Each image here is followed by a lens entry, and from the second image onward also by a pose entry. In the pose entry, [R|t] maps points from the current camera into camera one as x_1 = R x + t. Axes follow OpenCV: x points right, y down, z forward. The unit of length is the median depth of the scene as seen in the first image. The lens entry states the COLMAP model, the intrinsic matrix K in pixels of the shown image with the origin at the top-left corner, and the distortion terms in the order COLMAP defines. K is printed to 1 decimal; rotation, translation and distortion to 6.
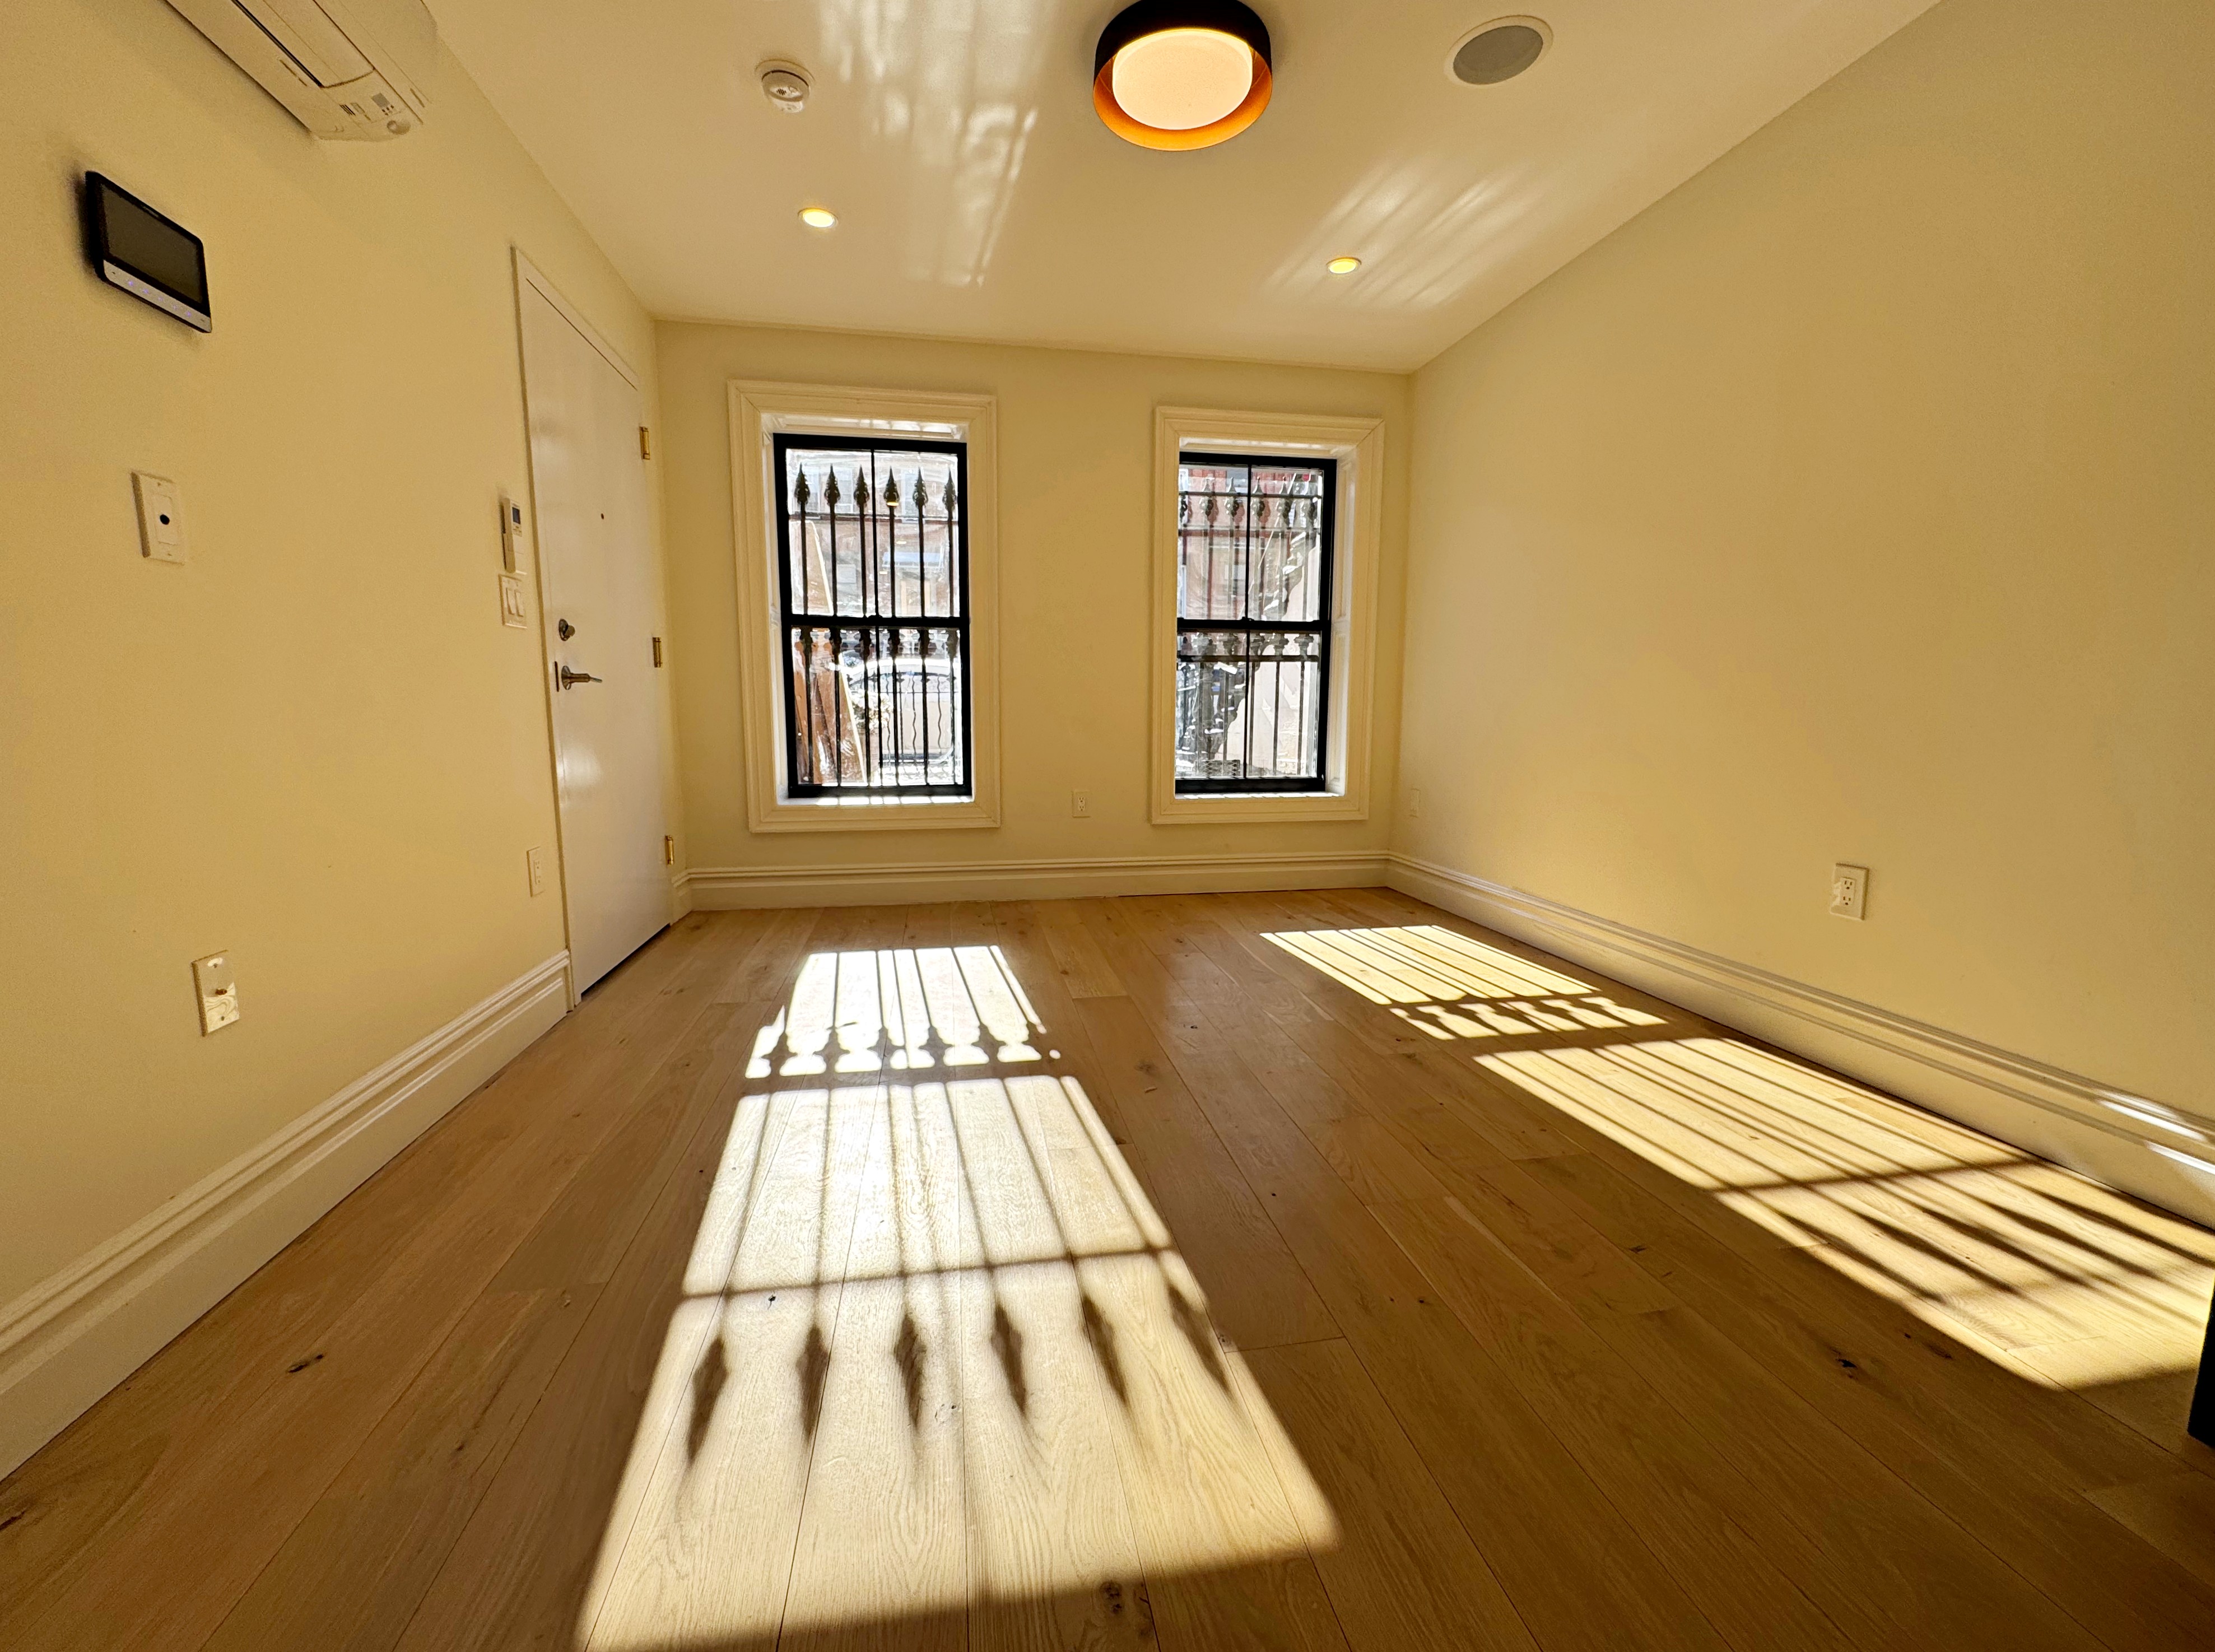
lens RADIAL K [[910.8, 0, 1084.4], [0, 910.8, 817.5], [0, 0, 1]] dist [-0.014326, 0.001004]
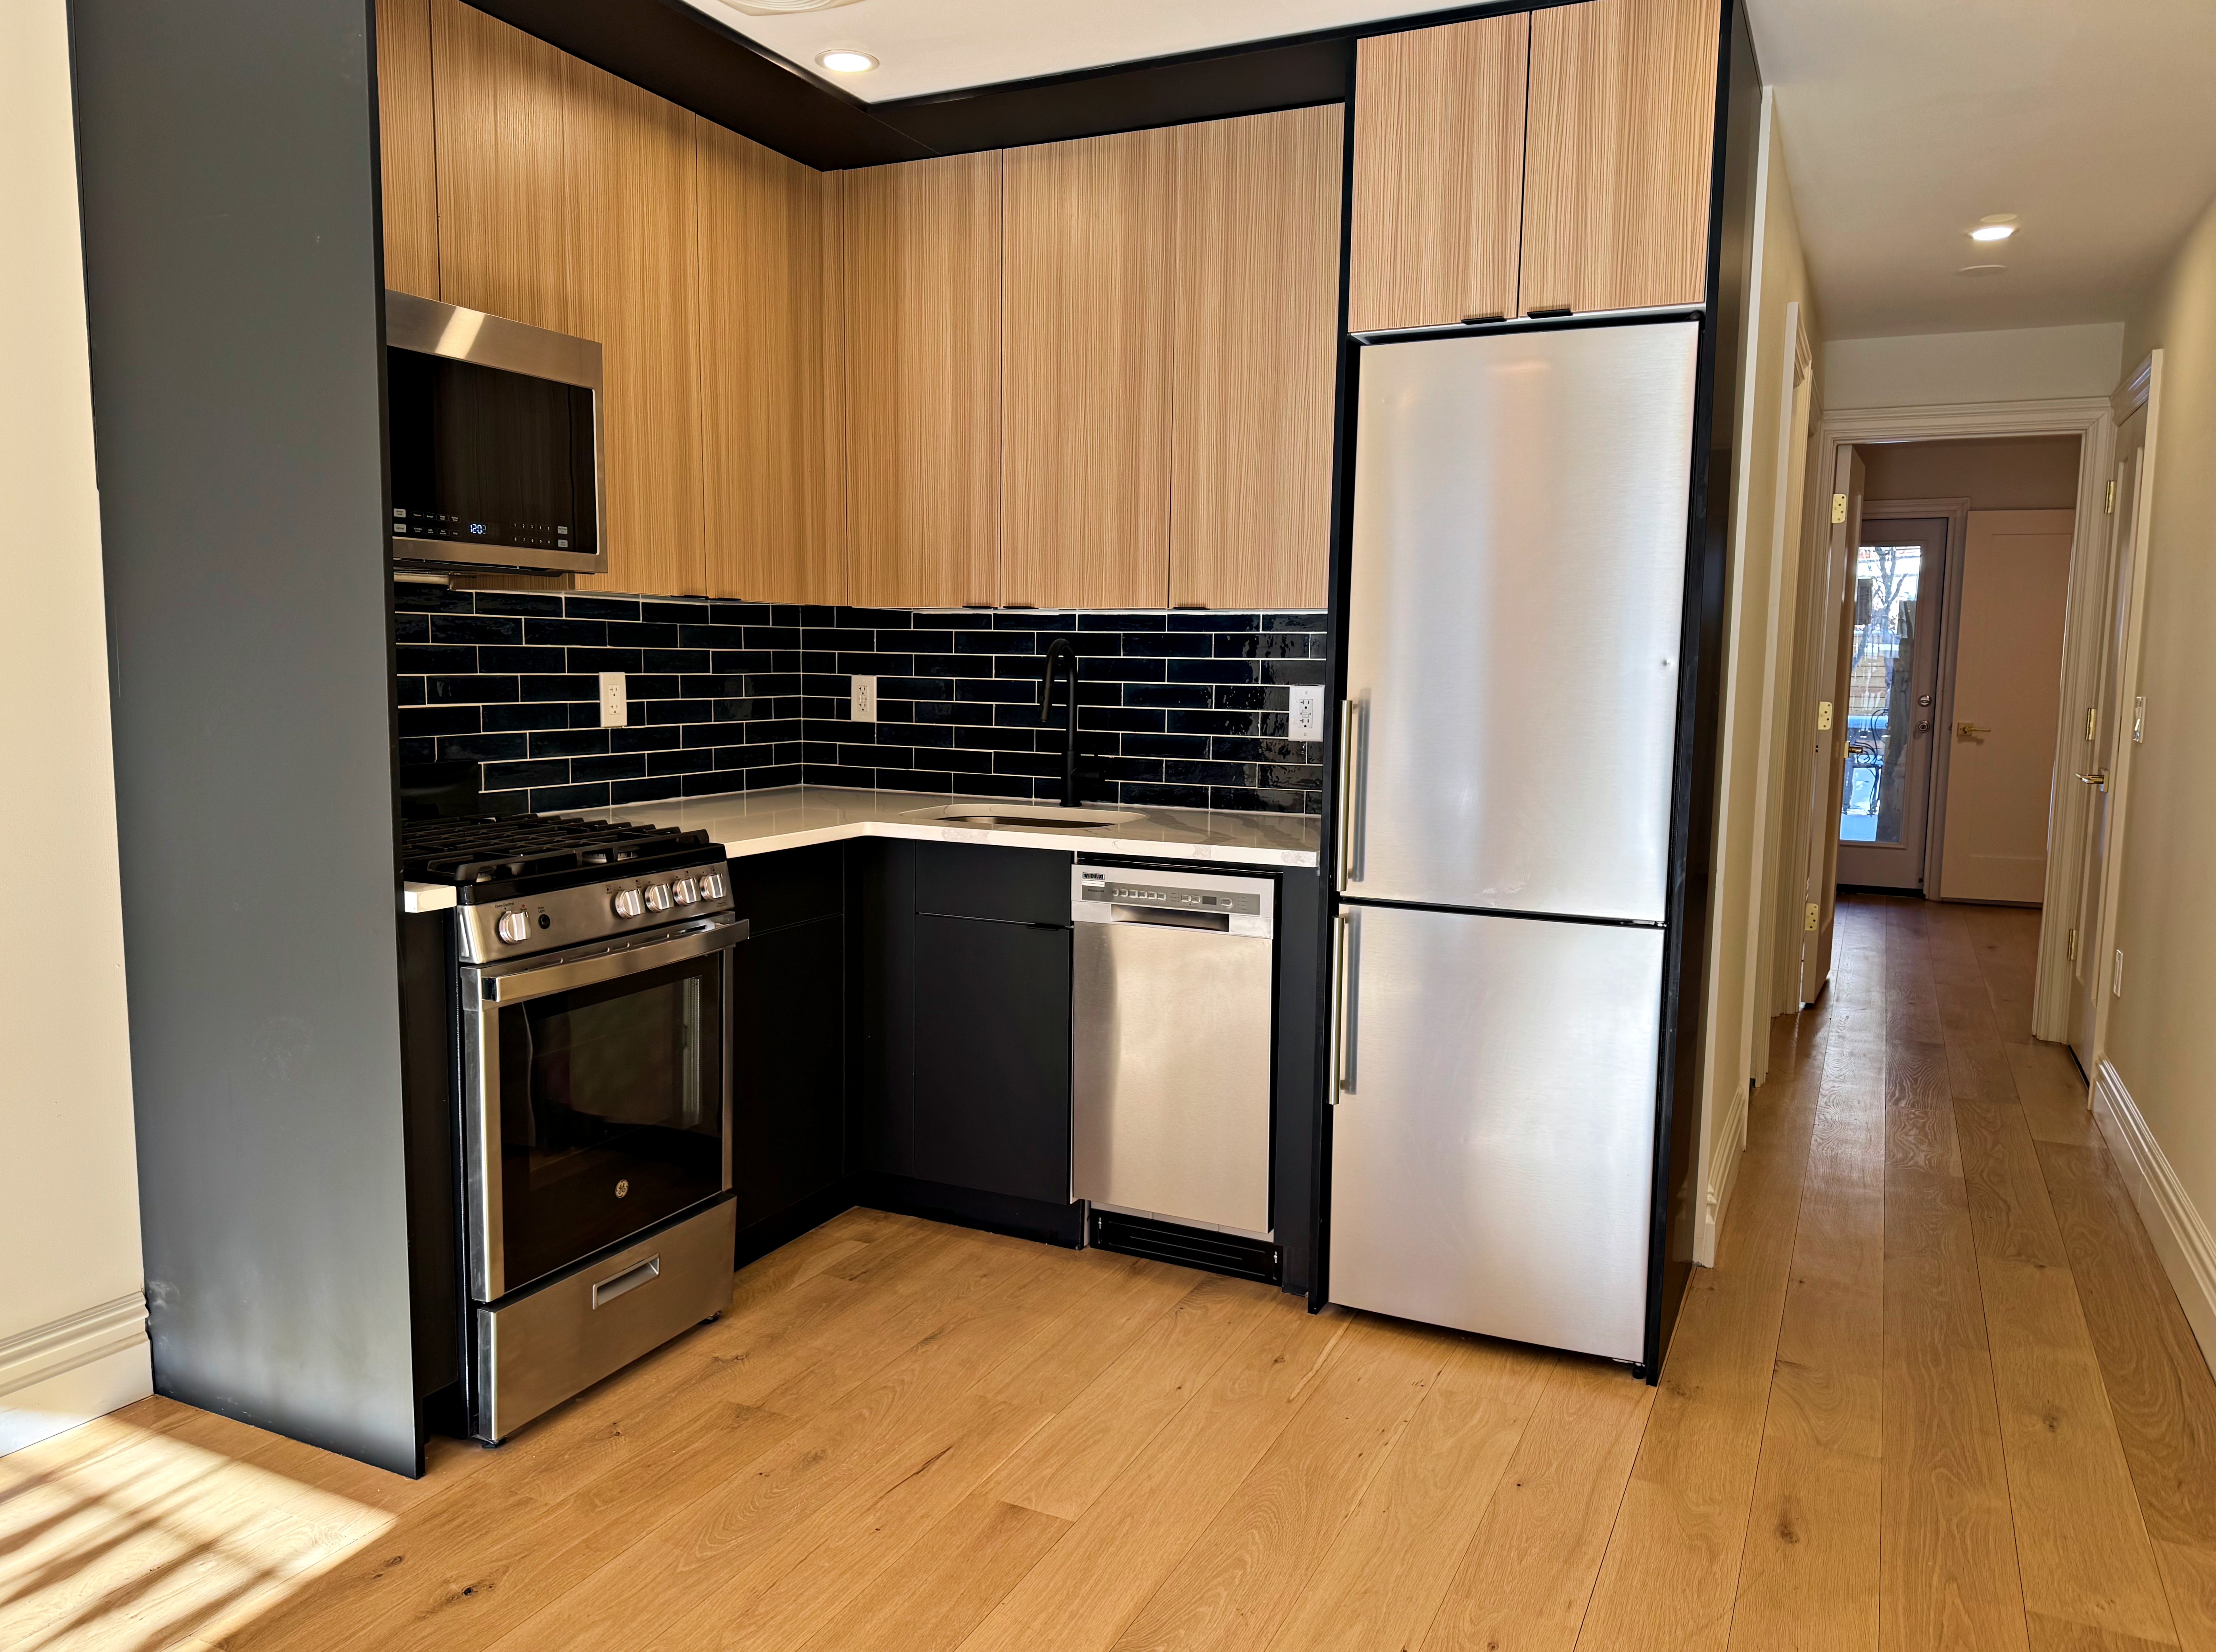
lens RADIAL K [[1630.6, 0, 1106.5], [0, 1630.6, 840.1], [0, 0, 1]] dist [0.037497, -0.043115]
pose [[-0.831687, -0.084388, 0.548794, -0.299616], [0.048726, 0.973477, 0.223534, -0.251363], [-0.553102, 0.212651, -0.805517, 0.814832]]
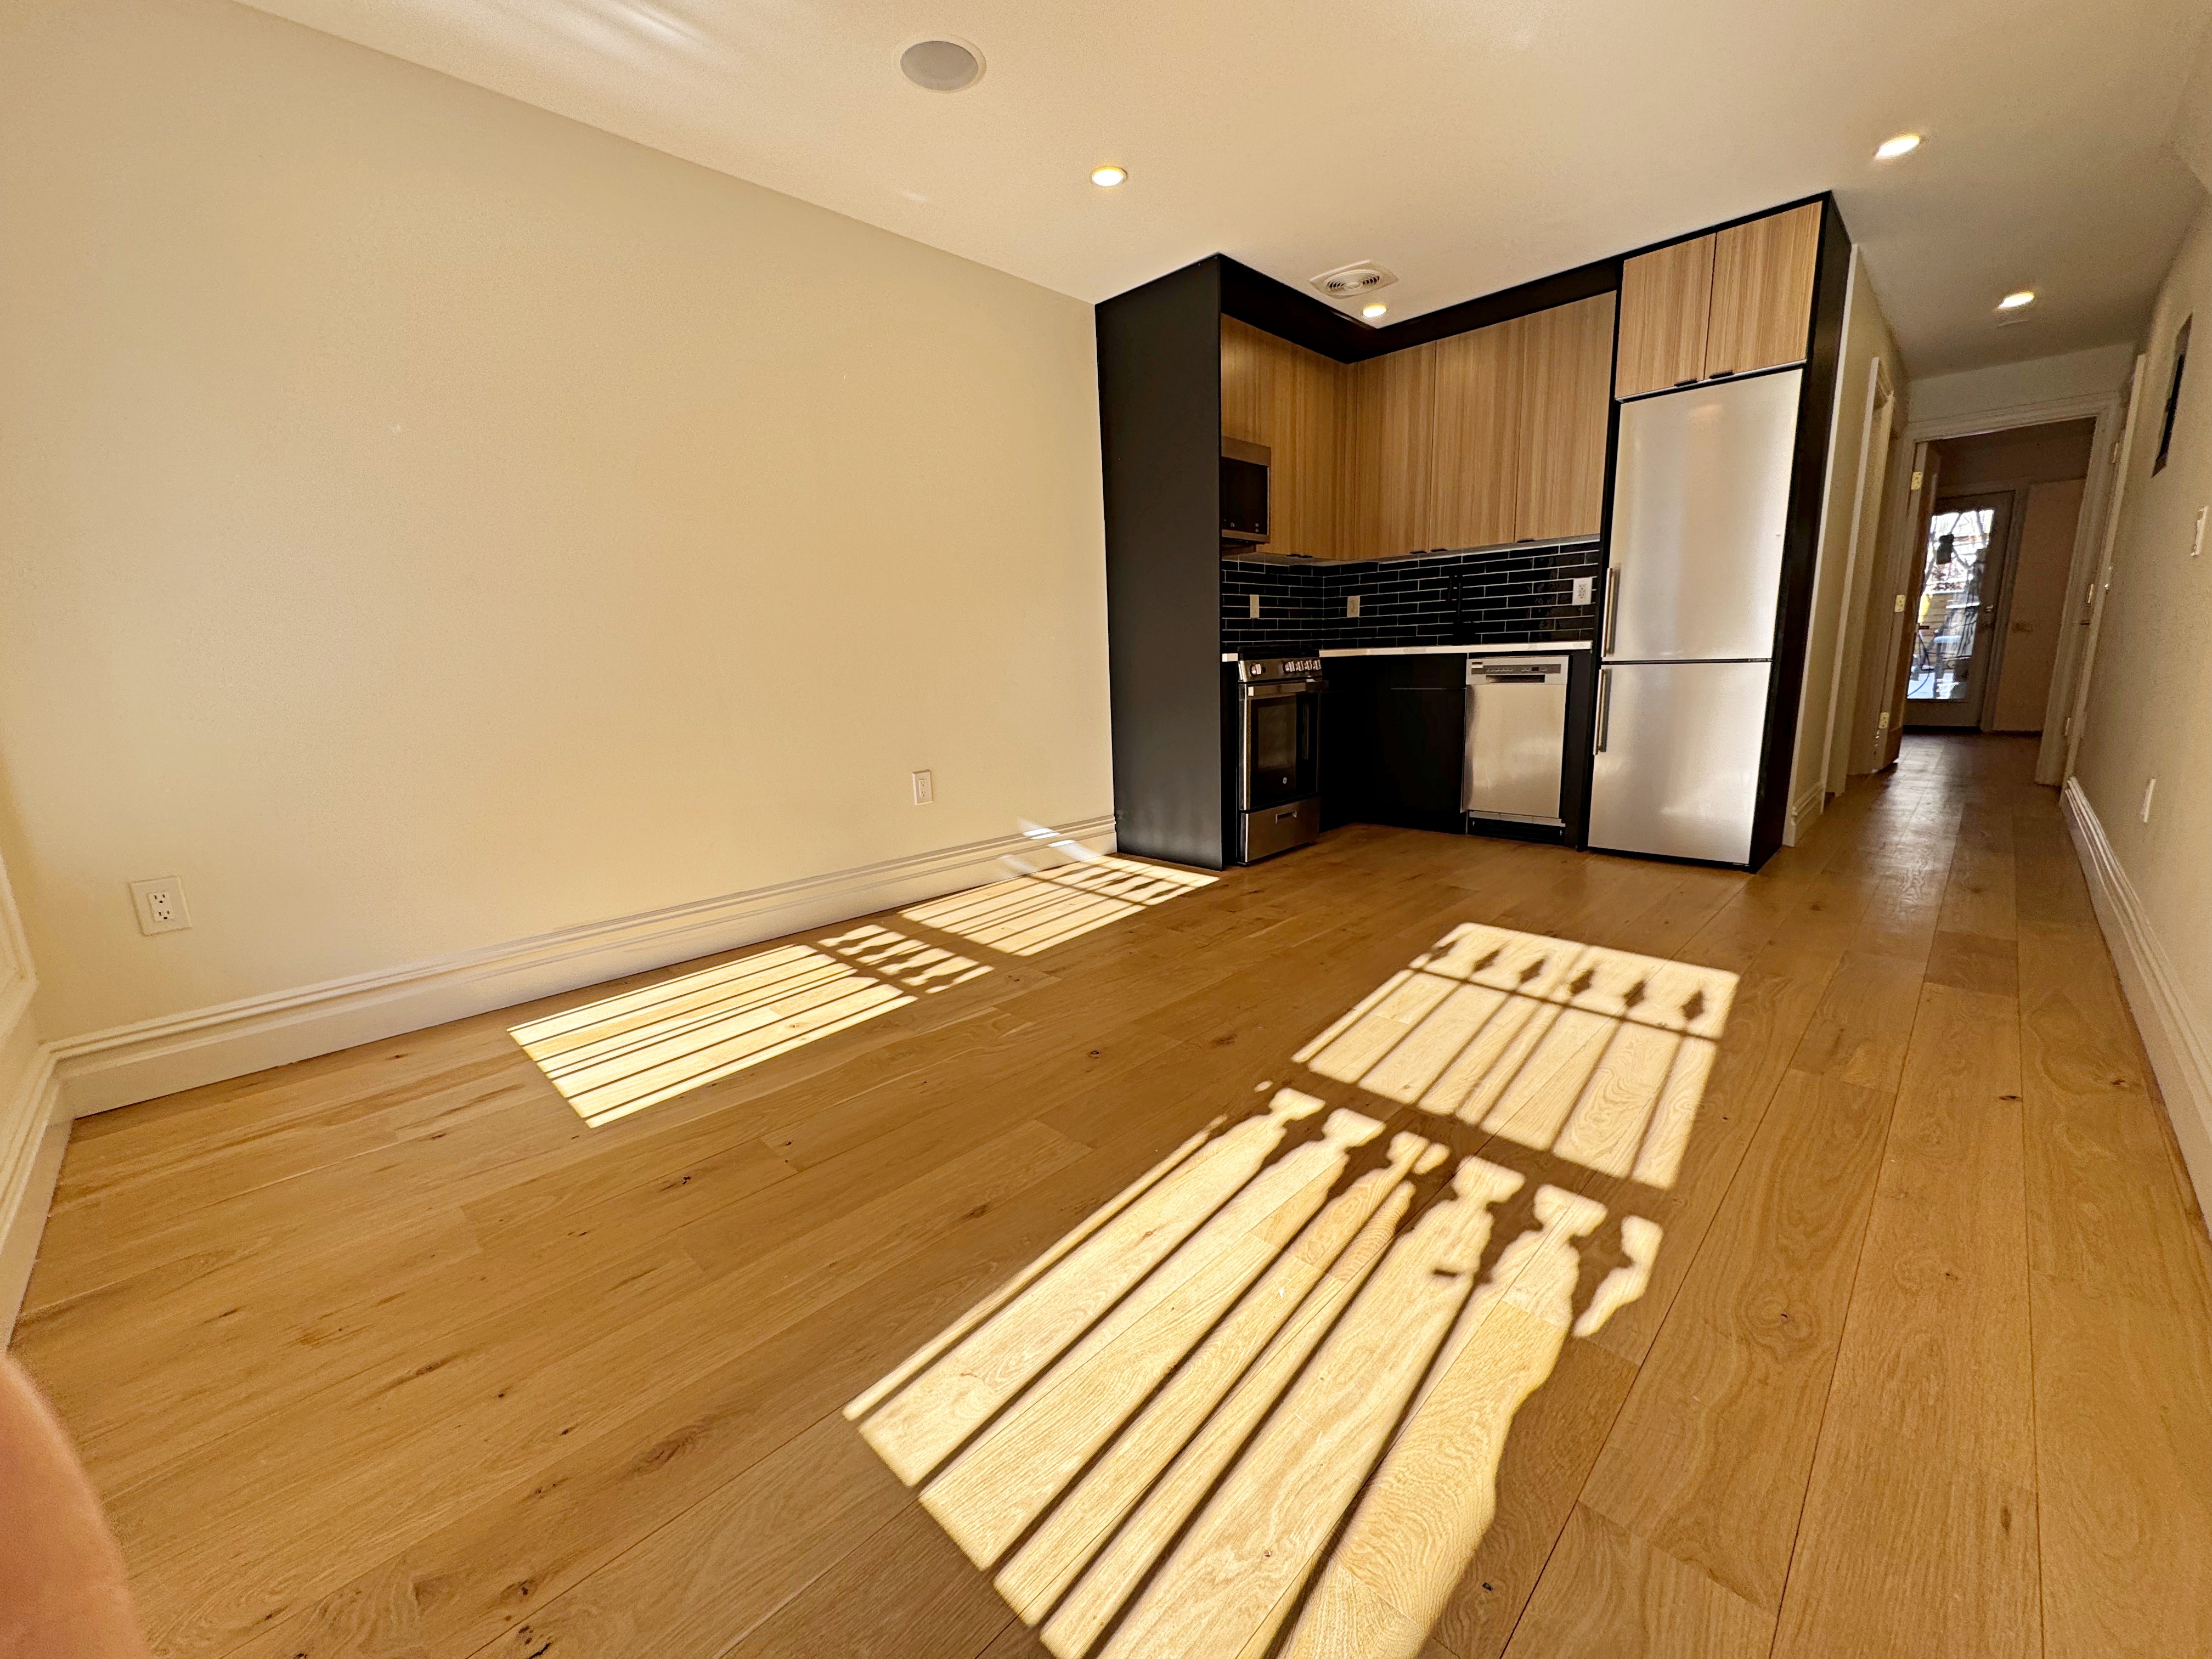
lens RADIAL K [[909.5, 0, 1070.9], [0, 909.5, 844.4], [0, 0, 1]] dist [-0.014326, 0.001004]
pose [[-0.590650, -0.146702, 0.793480, -0.474900], [0.133252, 0.952102, 0.275219, -0.179387], [-0.795849, 0.268292, -0.542811, 1.288635]]
